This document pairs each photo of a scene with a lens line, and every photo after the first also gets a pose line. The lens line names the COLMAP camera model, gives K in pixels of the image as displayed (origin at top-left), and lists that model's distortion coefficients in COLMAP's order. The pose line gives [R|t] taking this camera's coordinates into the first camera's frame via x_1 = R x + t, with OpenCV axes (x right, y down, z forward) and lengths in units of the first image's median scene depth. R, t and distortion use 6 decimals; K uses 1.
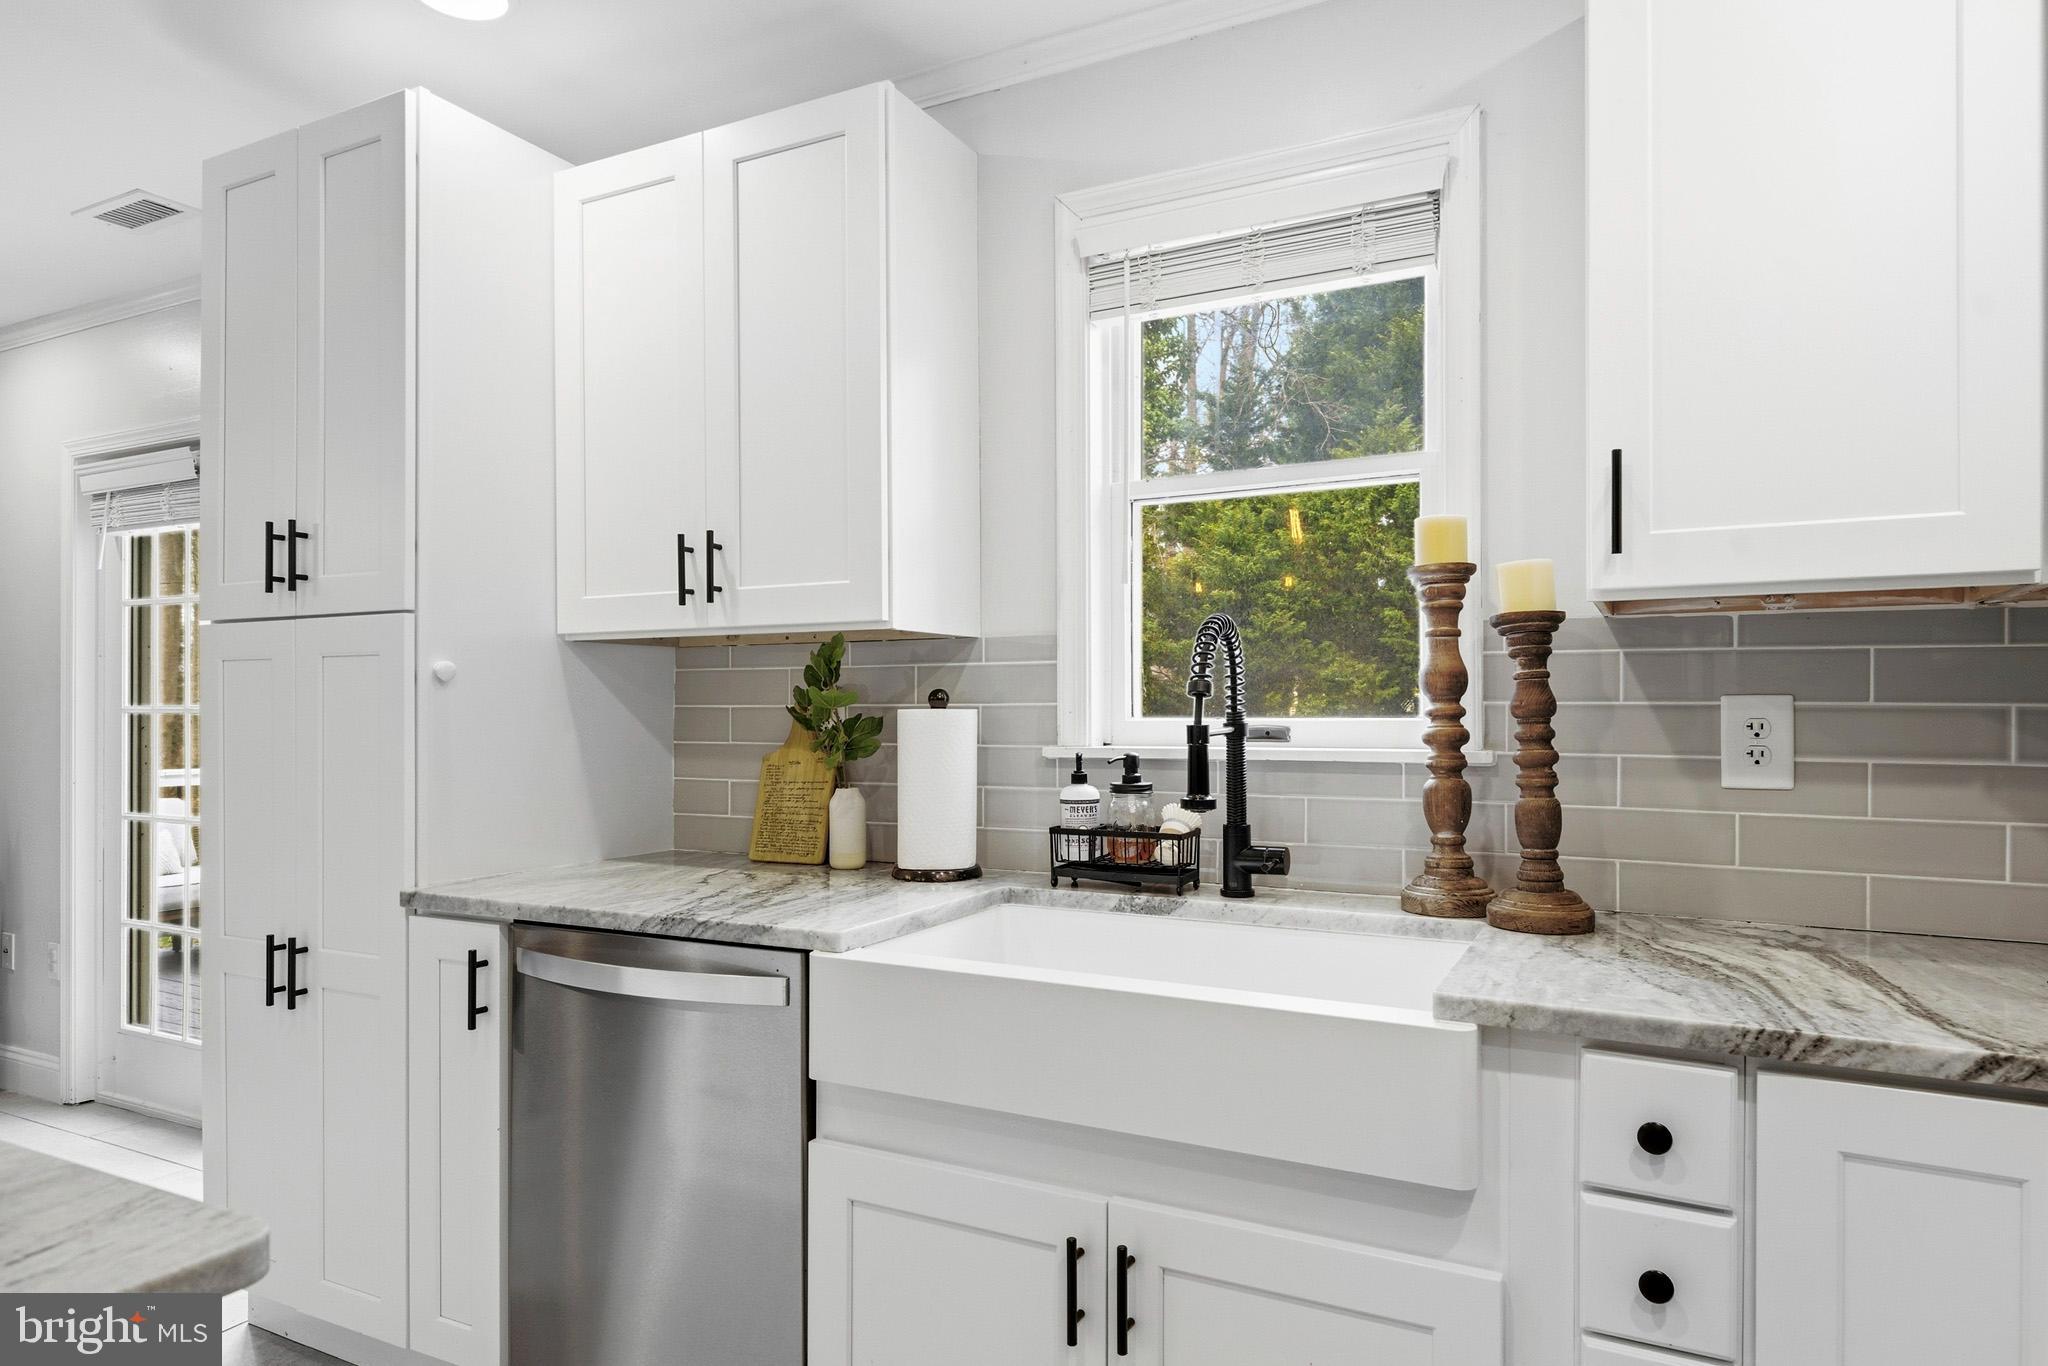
lens RADIAL K [[1222.8, 0, 1024.0], [0, 1222.8, 683.0], [0, 0, 1]] dist [0.004757, 0.000447]
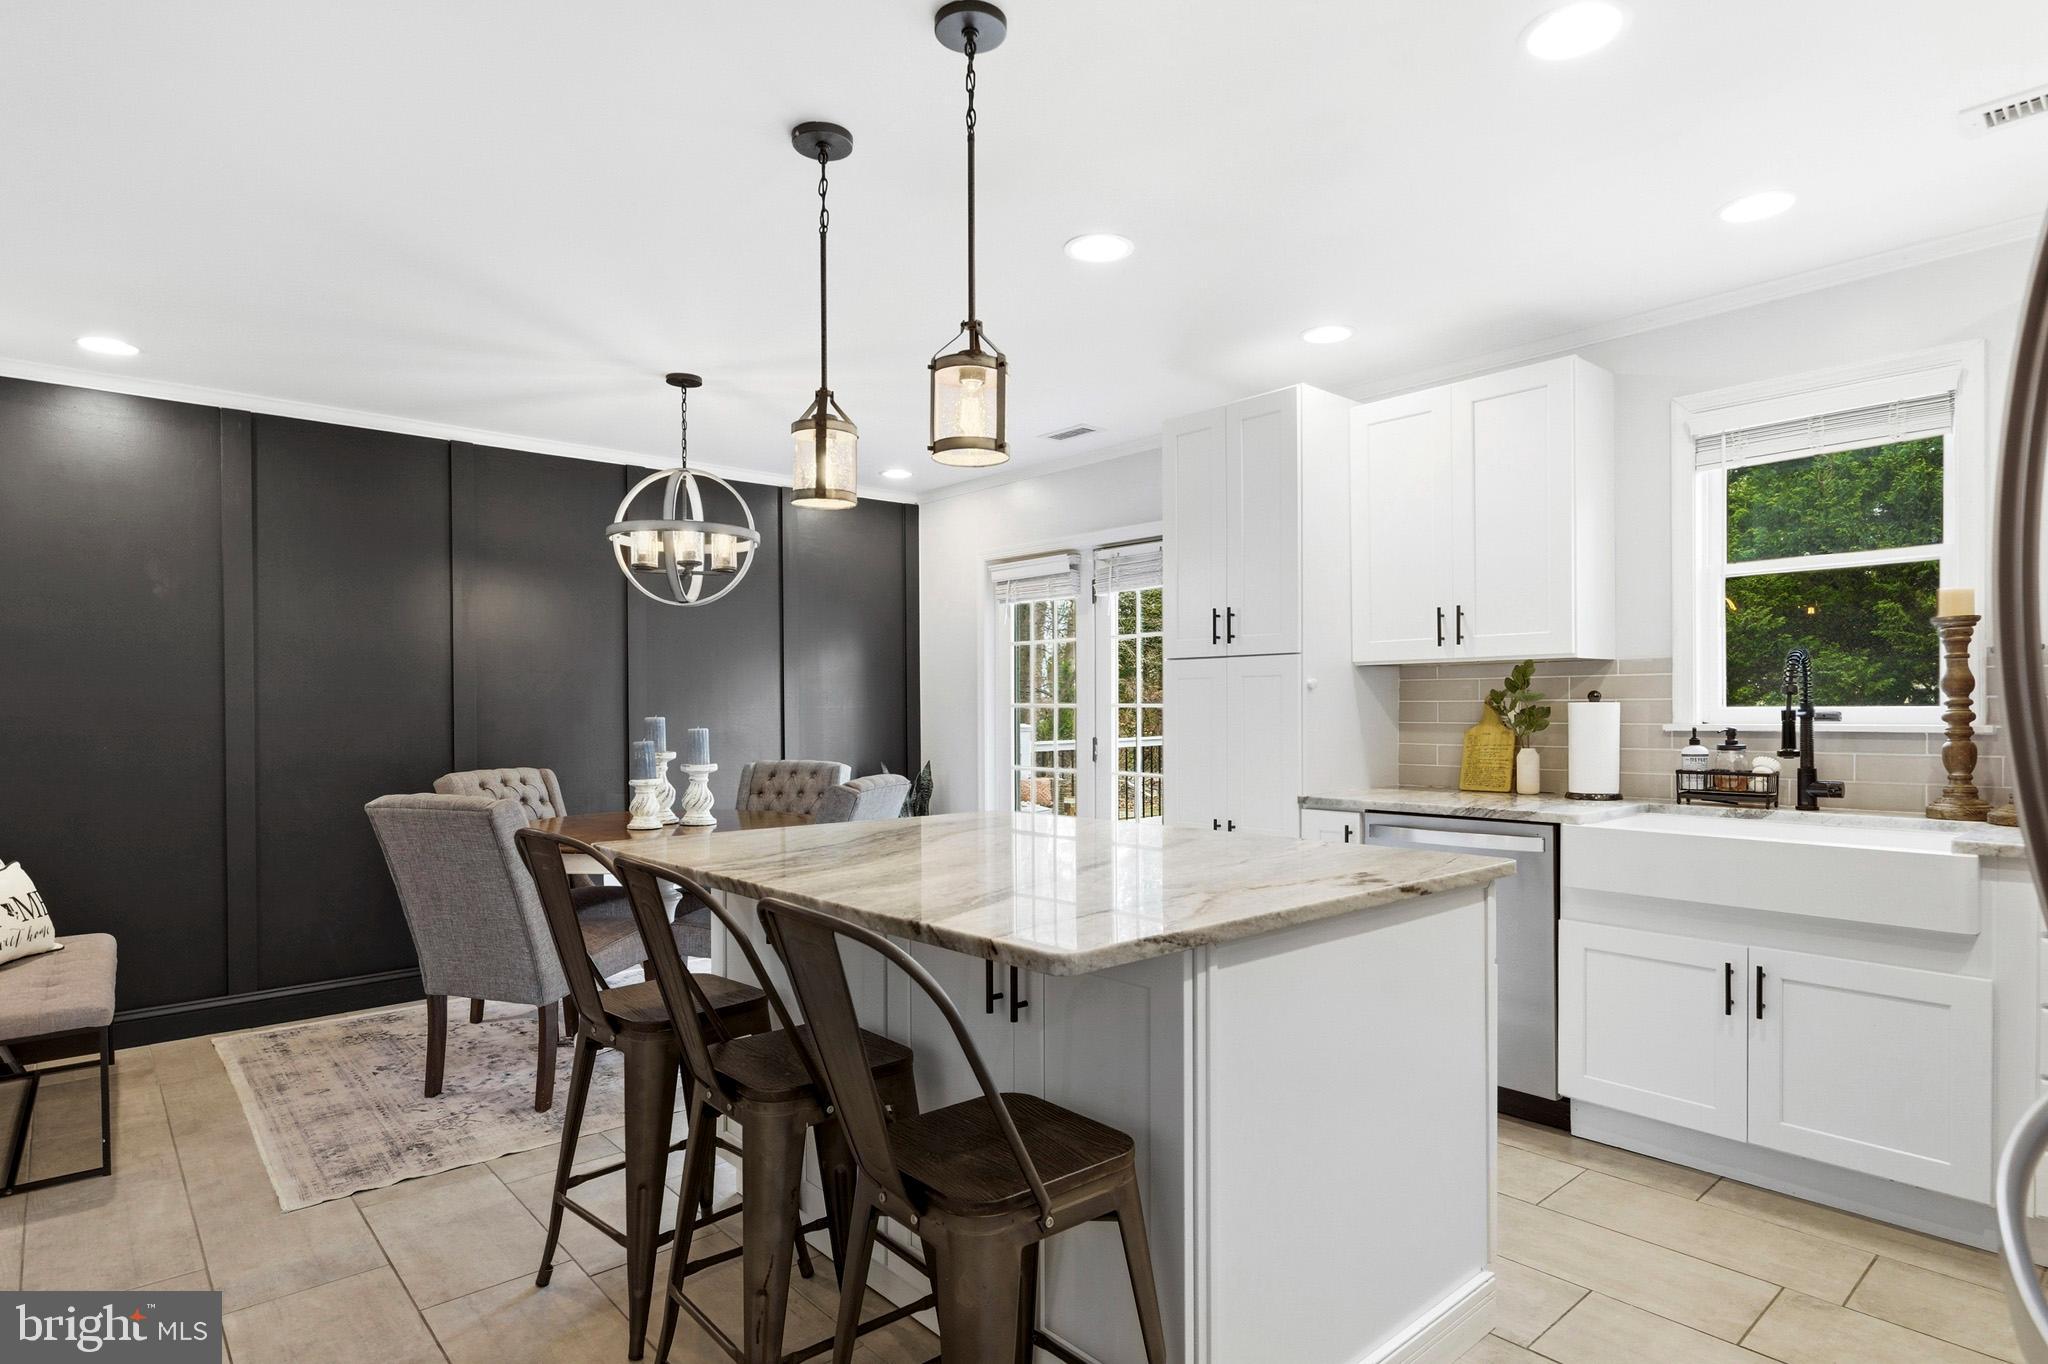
lens RADIAL K [[1072.1, 0, 1033.8], [0, 1072.1, 702.8], [0, 0, 1]] dist [-0.002295, -0.001117]
pose [[0.929543, -0.004394, -0.368688, -0.276730], [0.011865, 0.999768, 0.017999, -0.016344], [0.368524, -0.021106, 0.929379, -0.783954]]
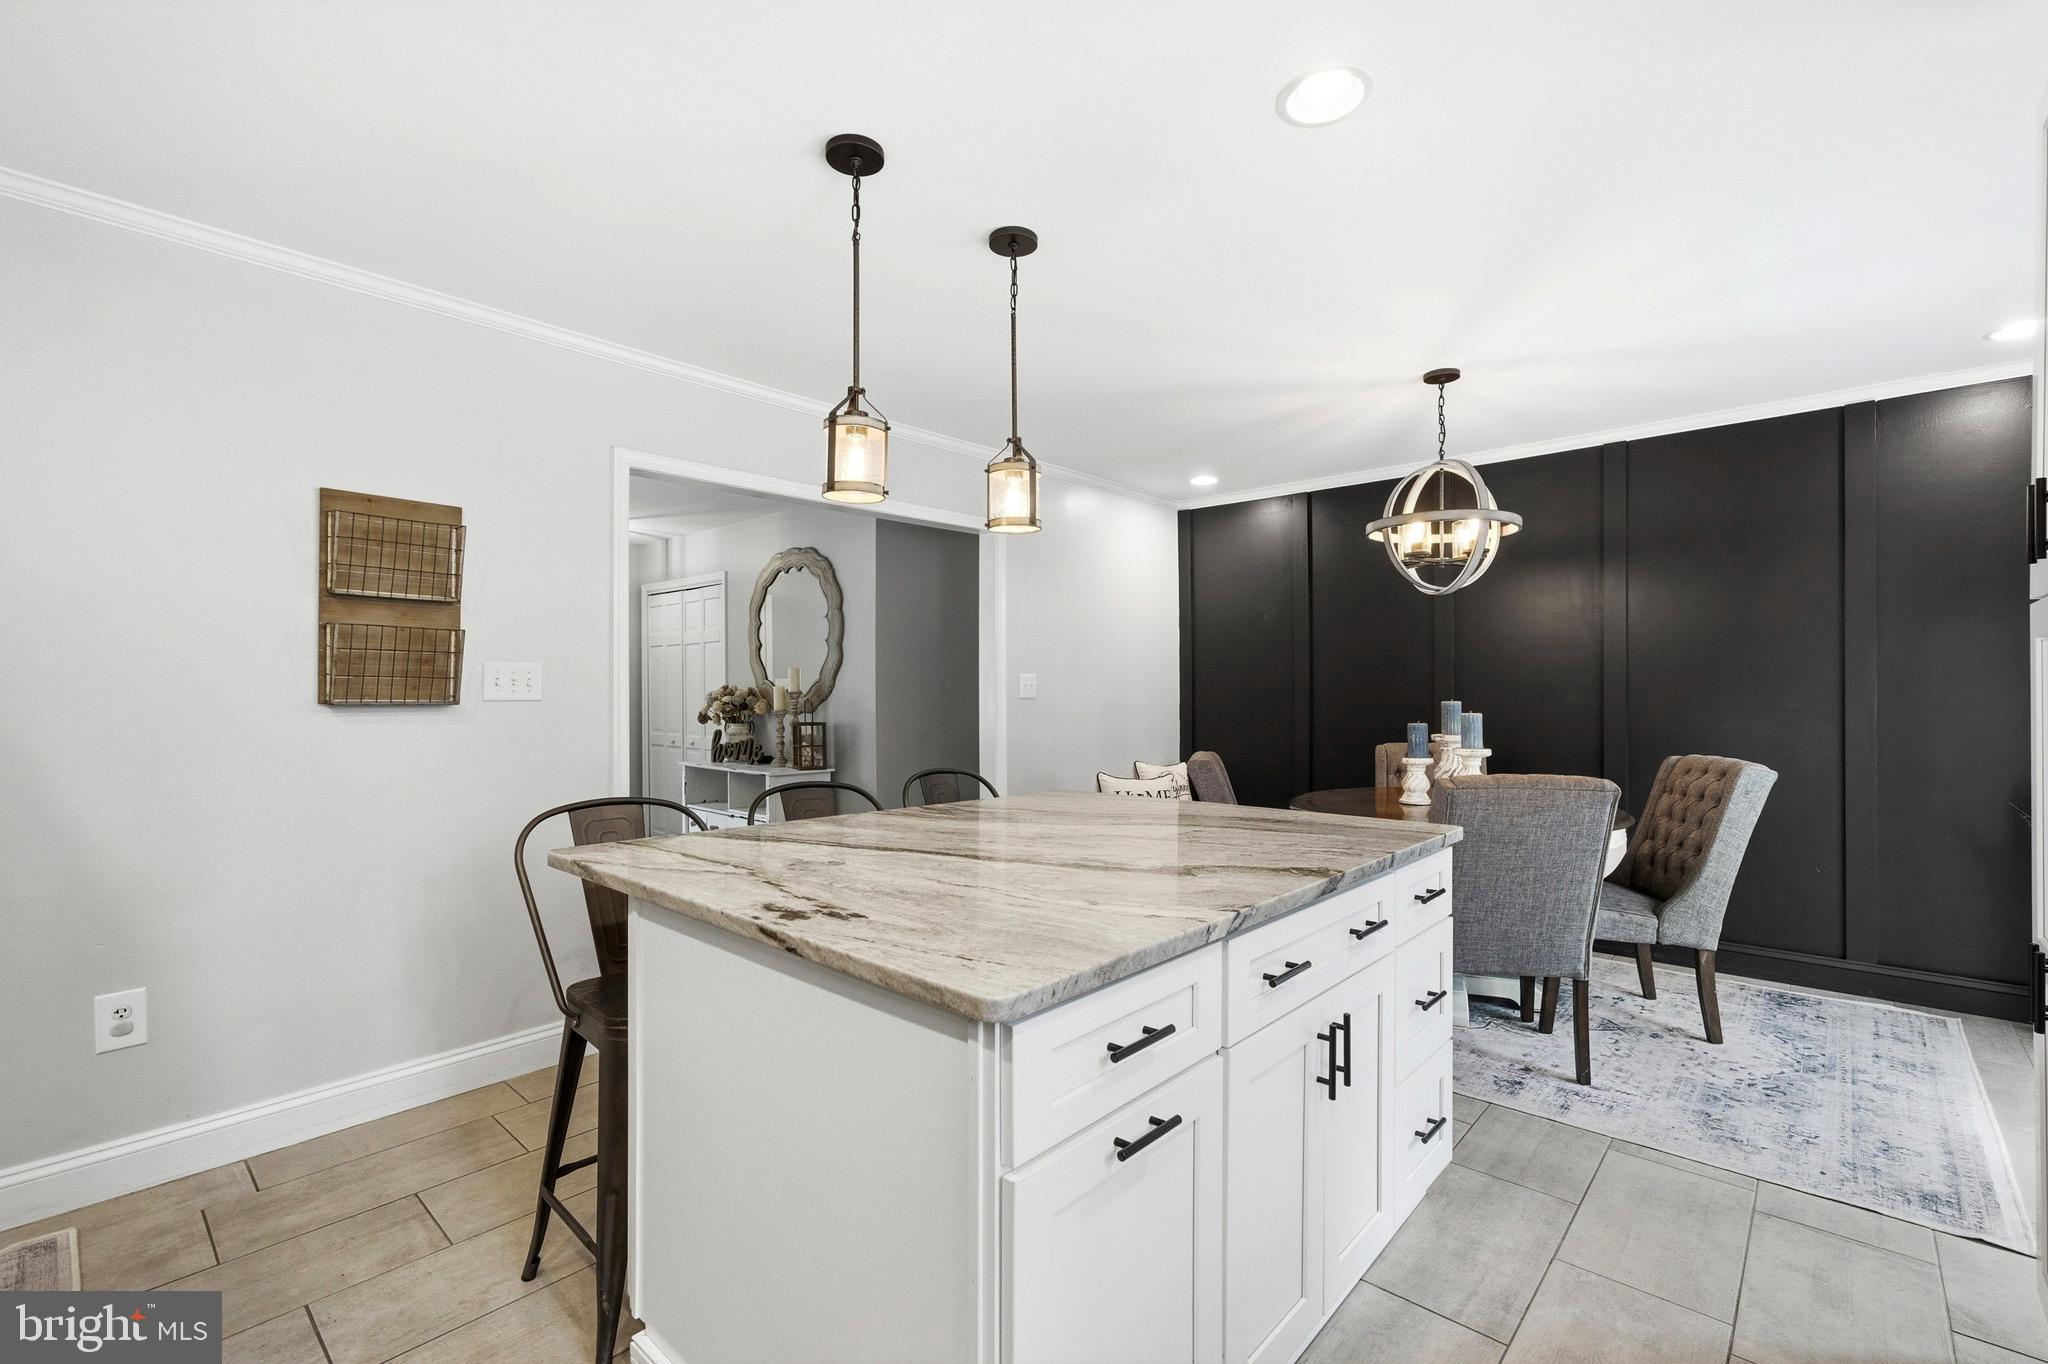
lens RADIAL K [[891.5, 0, 1024.0], [0, 891.5, 682.0], [0, 0, 1]] dist [-0.038424, 0.000032]
pose [[-0.268864, -0.001935, -0.963176, 0.230380], [0.024006, 0.999674, -0.008709, -0.003432], [0.962879, -0.025464, -0.268730, 0.518345]]
